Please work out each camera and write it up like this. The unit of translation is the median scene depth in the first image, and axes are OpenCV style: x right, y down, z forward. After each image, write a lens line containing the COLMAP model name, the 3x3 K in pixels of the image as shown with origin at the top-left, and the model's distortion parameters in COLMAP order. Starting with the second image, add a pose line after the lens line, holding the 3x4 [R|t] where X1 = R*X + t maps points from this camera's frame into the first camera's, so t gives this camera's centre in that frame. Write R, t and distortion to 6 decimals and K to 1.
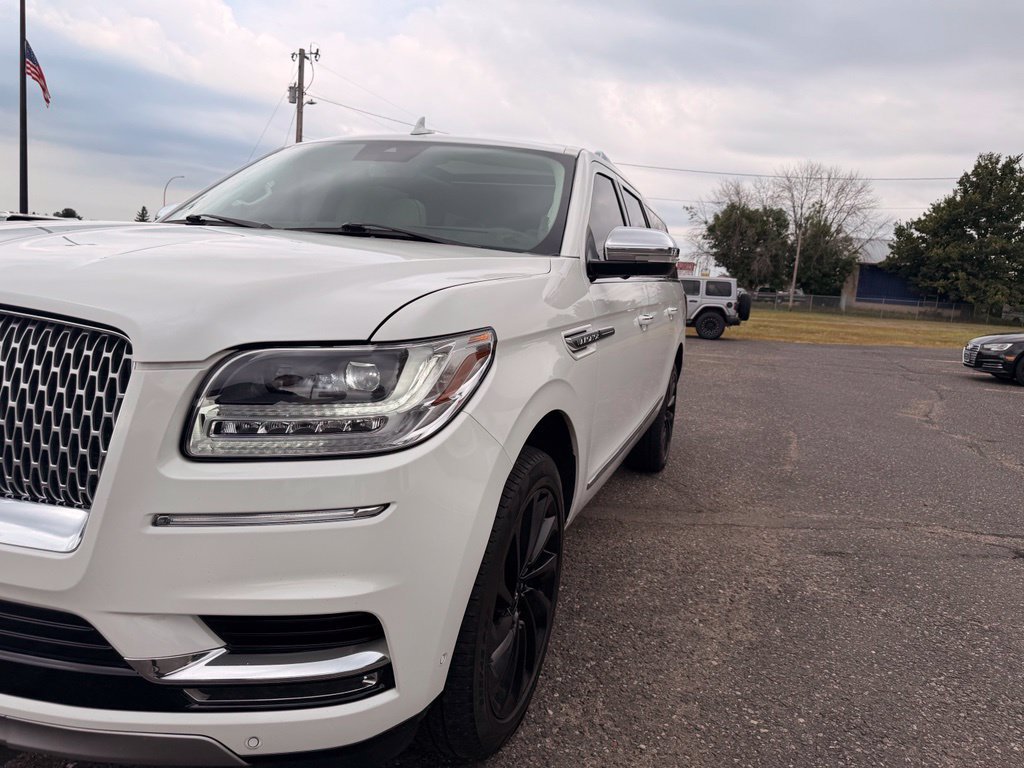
lens RADIAL K [[732.8, 0, 519.8], [0, 732.8, 374.3], [0, 0, 1]] dist [0.065173, -0.111108]
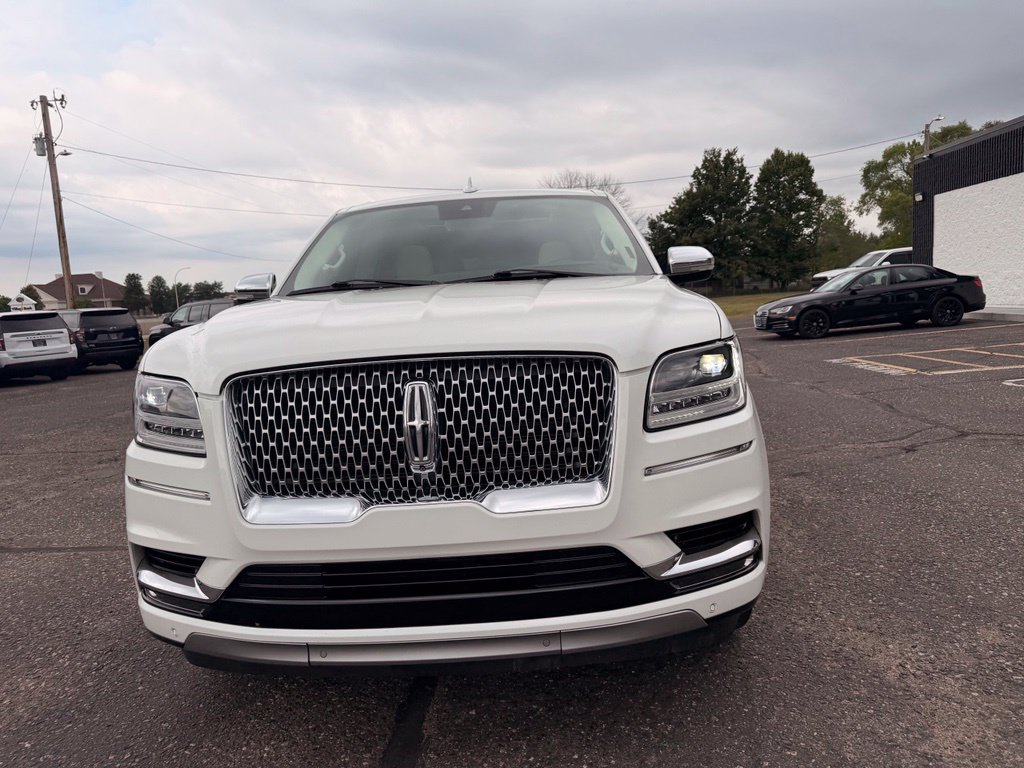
lens RADIAL K [[731.4, 0, 517.8], [0, 731.4, 379.8], [0, 0, 1]] dist [0.009641, 0.000660]
pose [[0.948322, -0.163758, 0.271786, -0.057891], [0.168545, 0.985677, 0.005803, -0.002412], [-0.268844, 0.040306, 0.962340, -0.020060]]
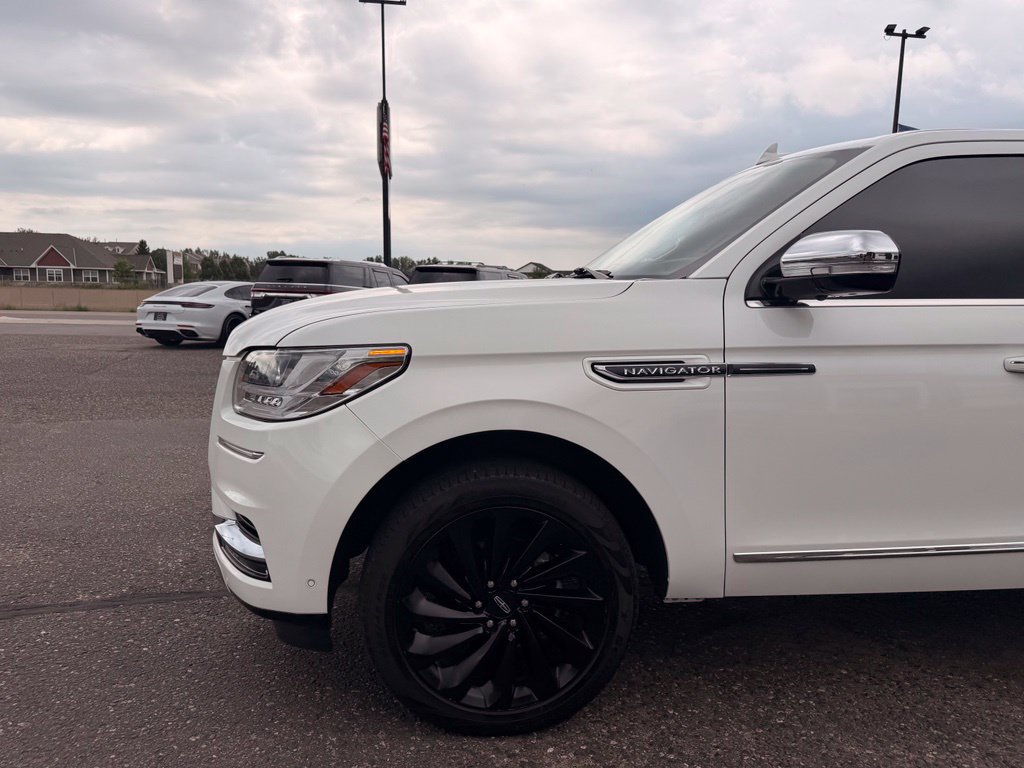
lens RADIAL K [[729.3, 0, 519.3], [0, 729.3, 385.9], [0, 0, 1]] dist [0.033740, -0.043734]
pose [[0.428193, 0.044567, -0.902588, 0.077488], [-0.108297, 0.994116, -0.002290, -0.000834], [0.897175, 0.098728, 0.430500, 0.045001]]
